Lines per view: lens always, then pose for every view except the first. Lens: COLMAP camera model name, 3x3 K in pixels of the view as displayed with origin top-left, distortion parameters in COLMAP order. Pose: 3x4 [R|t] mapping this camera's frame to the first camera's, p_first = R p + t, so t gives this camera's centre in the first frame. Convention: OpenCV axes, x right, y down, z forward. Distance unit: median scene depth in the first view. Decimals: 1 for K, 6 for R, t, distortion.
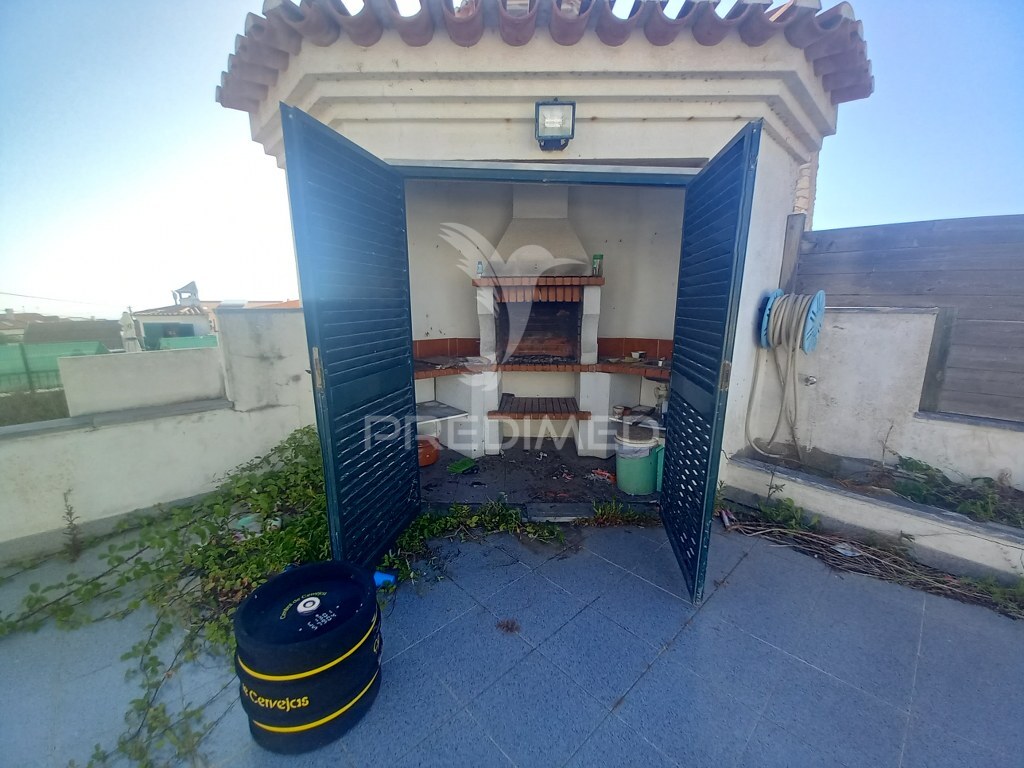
lens RADIAL K [[412.1, 0, 513.5], [0, 412.1, 390.9], [0, 0, 1]] dist [-0.004946, -0.001668]
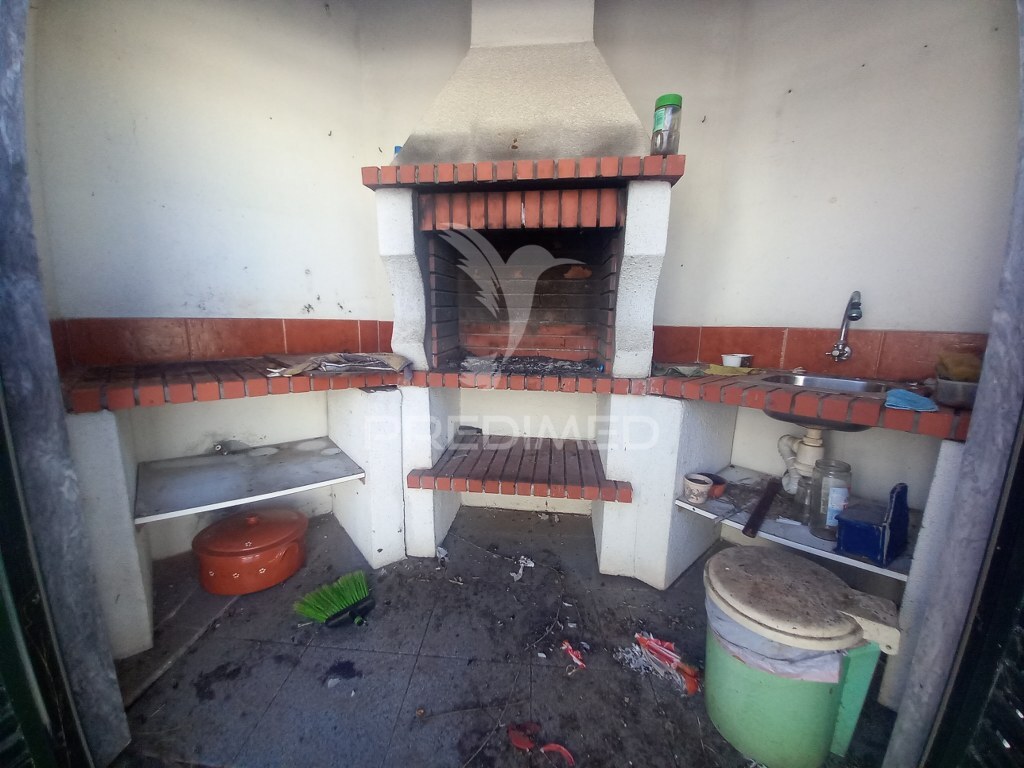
lens RADIAL K [[412.1, 0, 510.4], [0, 412.1, 390.1], [0, 0, 1]] dist [-0.004946, -0.001668]
pose [[0.997995, 0.034143, -0.053286, 0.075959], [-0.035502, 0.999062, -0.024774, -0.035207], [0.052390, 0.026616, 0.998272, 0.544253]]
